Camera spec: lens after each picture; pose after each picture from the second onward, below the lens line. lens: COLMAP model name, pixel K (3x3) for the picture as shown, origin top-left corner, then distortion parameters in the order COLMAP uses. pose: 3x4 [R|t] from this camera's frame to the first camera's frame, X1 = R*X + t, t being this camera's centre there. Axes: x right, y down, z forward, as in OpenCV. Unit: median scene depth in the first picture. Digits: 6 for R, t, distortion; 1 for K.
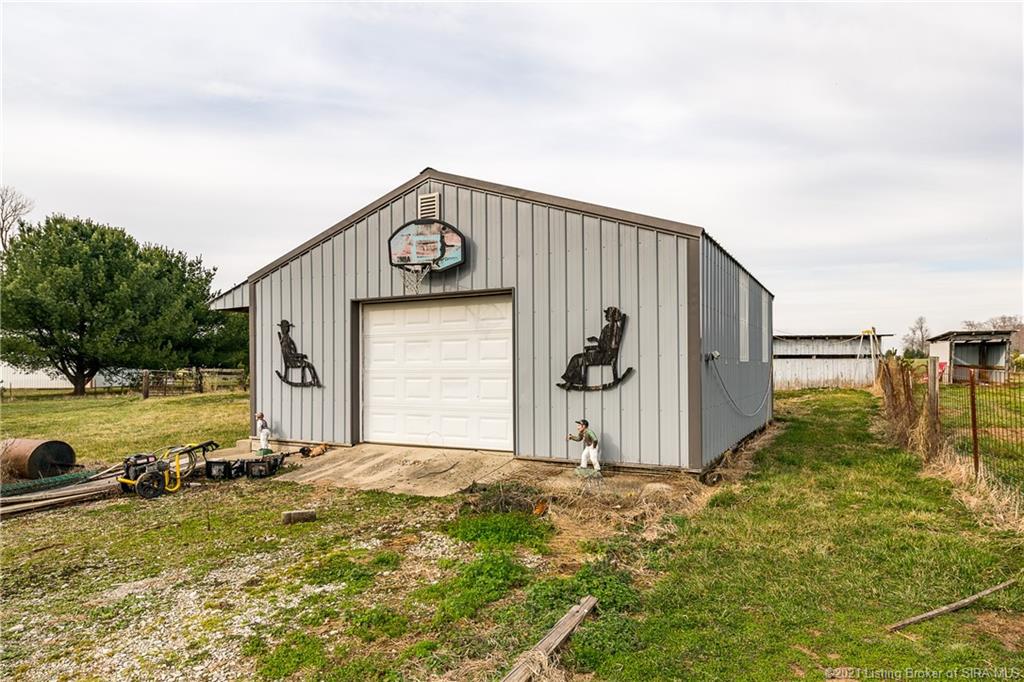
lens RADIAL K [[624.2, 0, 512.0], [0, 624.2, 341.0], [0, 0, 1]] dist [0.000520, 0.000052]
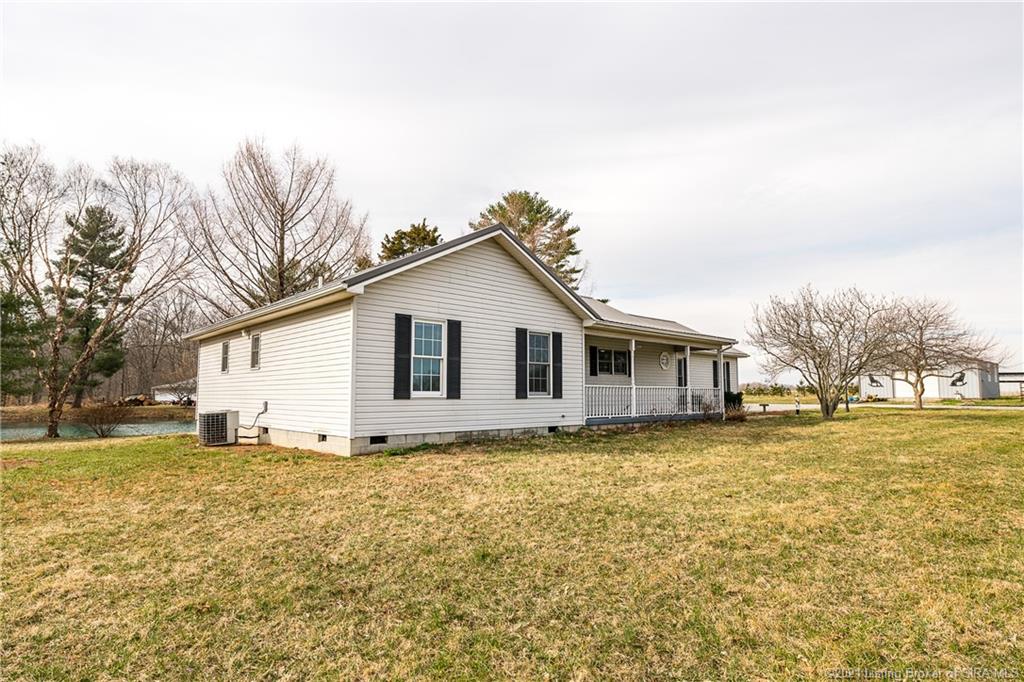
lens RADIAL K [[557.3, 0, 512.0], [0, 557.3, 341.0], [0, 0, 1]] dist [0.000235, 0.000020]
pose [[0.944367, -0.023525, -0.328051, -1.599477], [0.006473, 0.998575, -0.052973, -0.071893], [0.328829, 0.047903, 0.943174, -4.082836]]
